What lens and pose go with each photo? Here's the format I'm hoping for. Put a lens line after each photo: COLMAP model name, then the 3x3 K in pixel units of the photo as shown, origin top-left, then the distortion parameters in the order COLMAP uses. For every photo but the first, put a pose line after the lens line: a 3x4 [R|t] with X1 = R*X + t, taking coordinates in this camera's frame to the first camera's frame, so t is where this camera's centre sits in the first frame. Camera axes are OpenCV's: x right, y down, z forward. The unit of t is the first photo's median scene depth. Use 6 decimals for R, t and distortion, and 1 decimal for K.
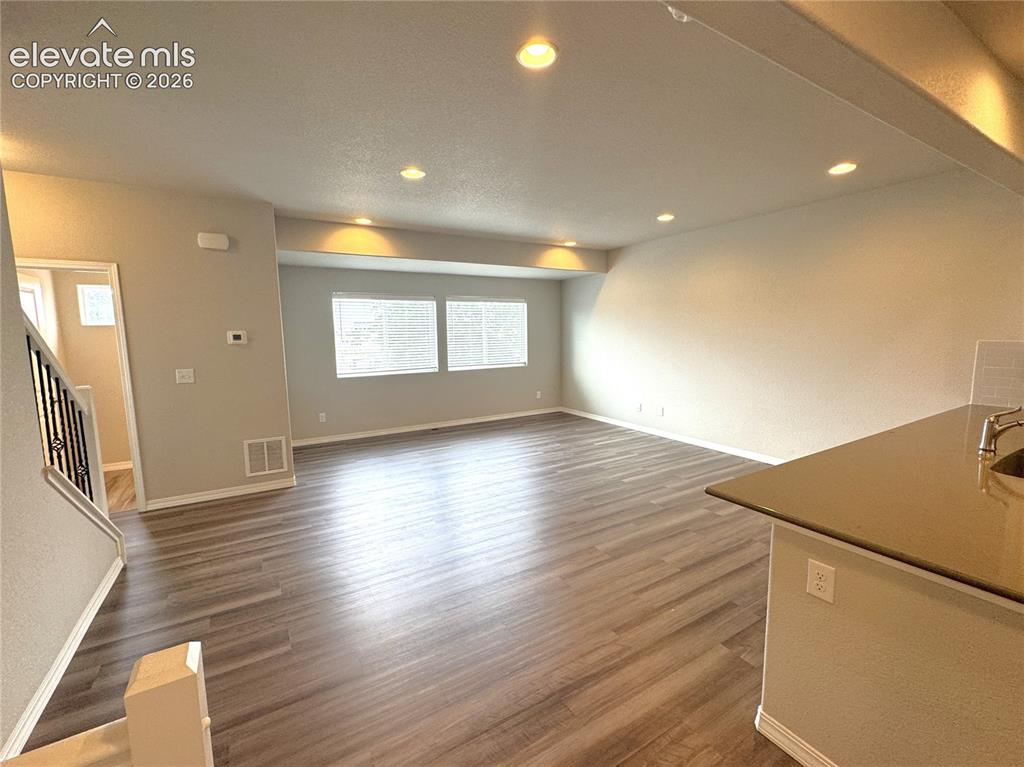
lens RADIAL K [[436.3, 0, 511.2], [0, 436.3, 382.4], [0, 0, 1]] dist [-0.002376, 0.000579]
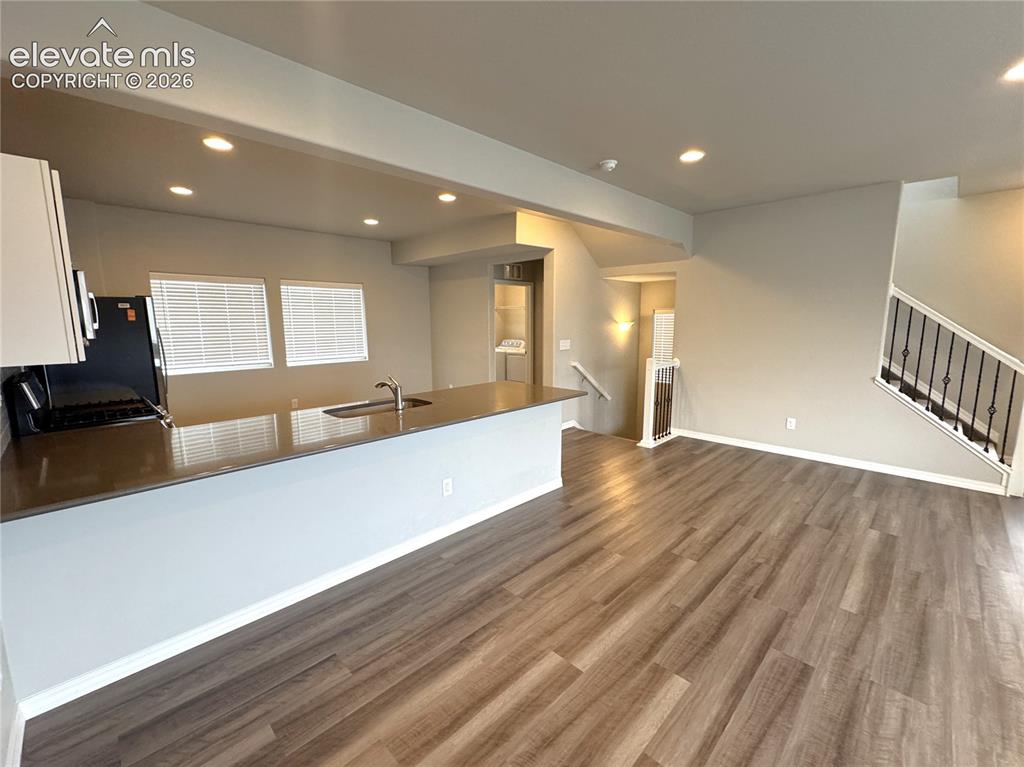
lens RADIAL K [[436.3, 0, 511.2], [0, 436.3, 382.4], [0, 0, 1]] dist [-0.002376, 0.000579]
pose [[-0.968251, 0.054107, -0.244052, 0.496317], [-0.012155, 0.964949, 0.262155, -0.135007], [0.249682, 0.256799, -0.933656, 1.081113]]
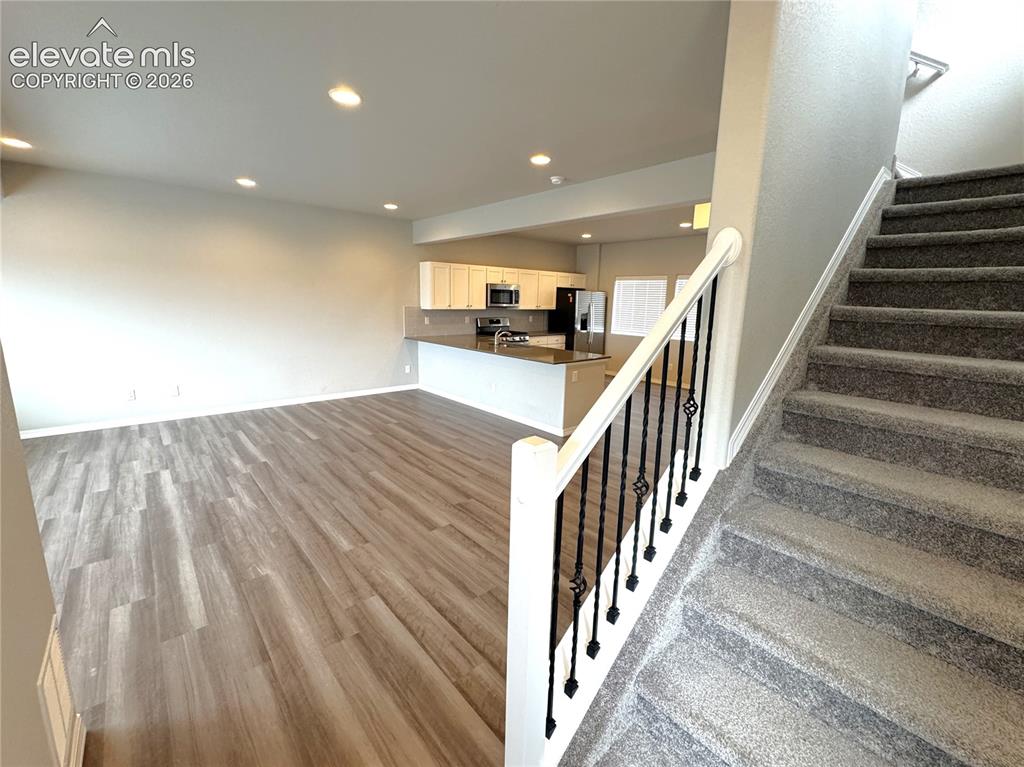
lens RADIAL K [[436.3, 0, 511.2], [0, 436.3, 382.4], [0, 0, 1]] dist [-0.002376, 0.000579]
pose [[-0.178765, -0.176931, 0.967852, -0.799094], [0.097356, 0.975690, 0.196346, -0.071608], [-0.979063, 0.129326, -0.157194, 0.634970]]
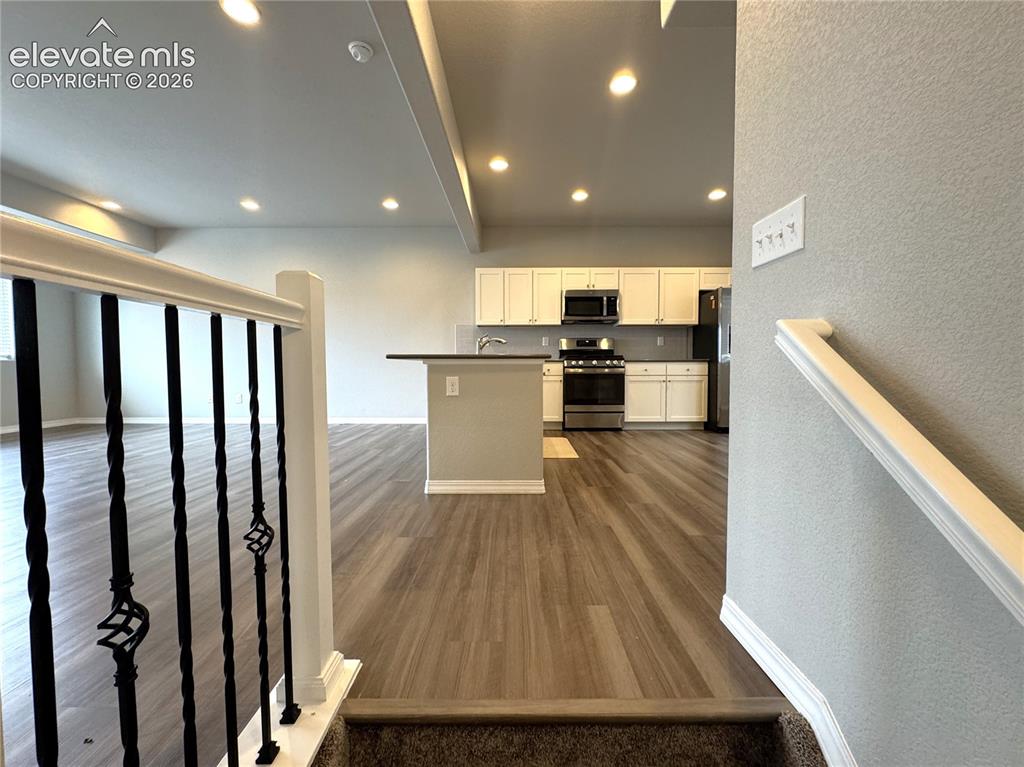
lens RADIAL K [[436.3, 0, 511.2], [0, 436.3, 382.4], [0, 0, 1]] dist [-0.002376, 0.000579]
pose [[0.515789, -0.023676, 0.856388, -0.252912], [0.098074, 0.994678, -0.031570, 0.161530], [-0.851083, 0.100273, 0.515366, -0.069683]]
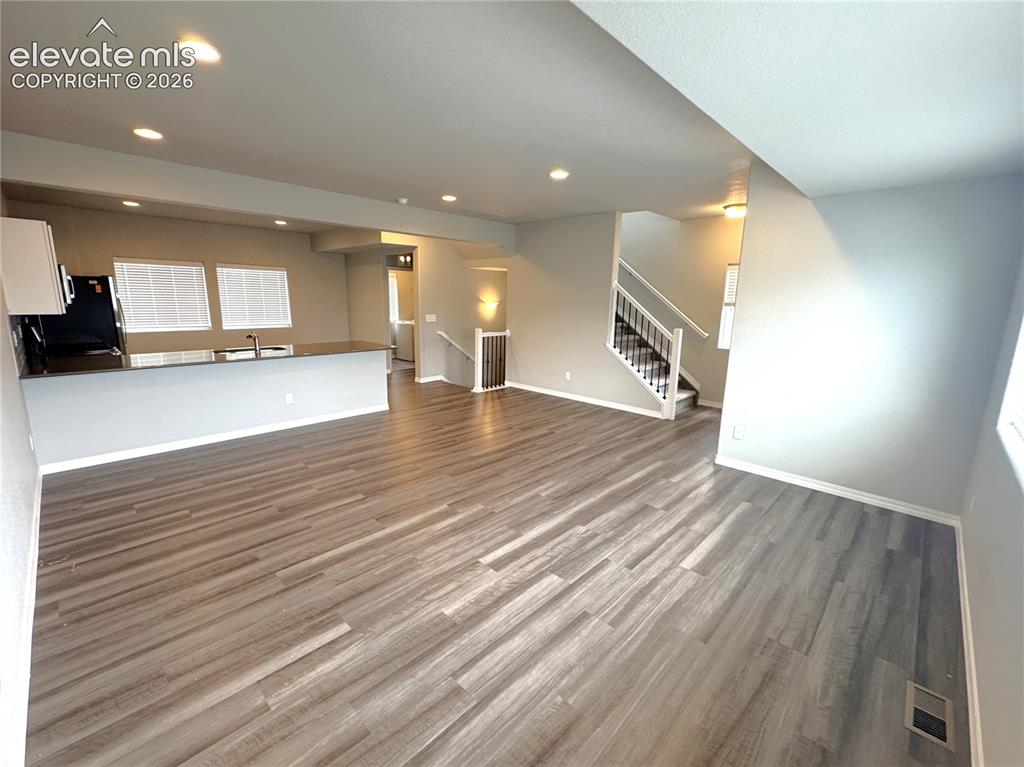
lens RADIAL K [[436.3, 0, 511.2], [0, 436.3, 382.4], [0, 0, 1]] dist [-0.002376, 0.000579]
pose [[-0.965419, 0.044912, -0.256807, 0.178962], [-0.037957, 0.950340, 0.308890, -0.207775], [0.257927, 0.307956, -0.915771, 1.618577]]
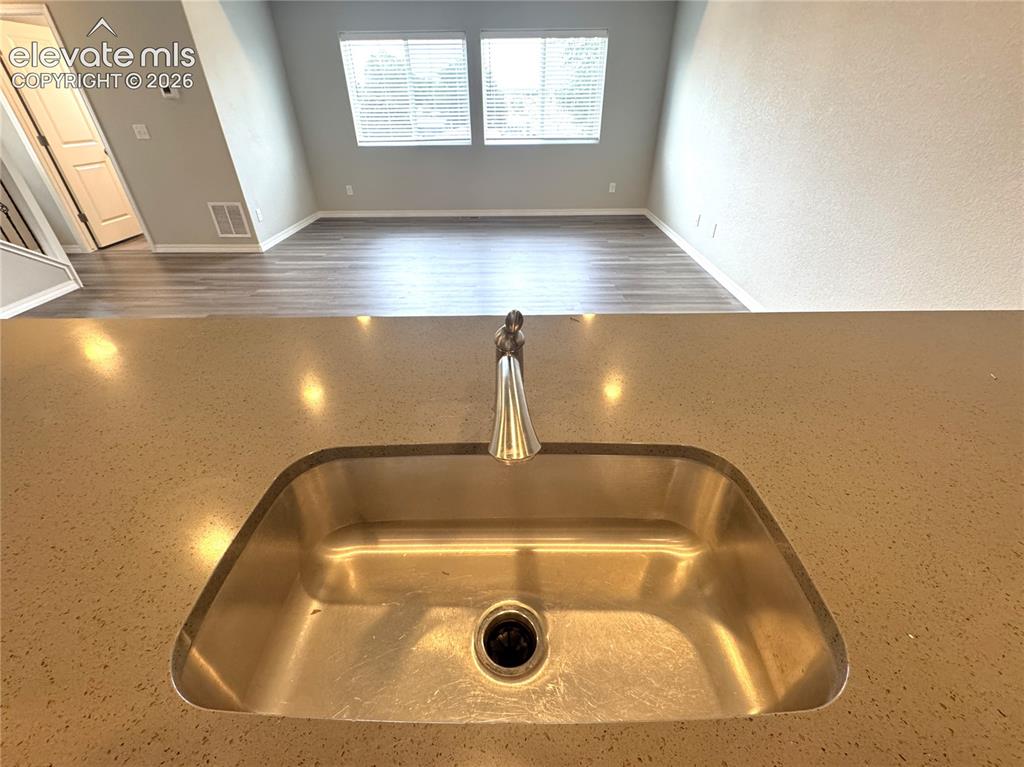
lens RADIAL K [[436.3, 0, 511.2], [0, 436.3, 382.4], [0, 0, 1]] dist [-0.002376, 0.000579]
pose [[0.854801, 0.286833, -0.432483, 0.570801], [-0.064118, 0.885360, 0.460463, -0.017242], [0.514979, -0.365874, 0.775198, 0.331507]]
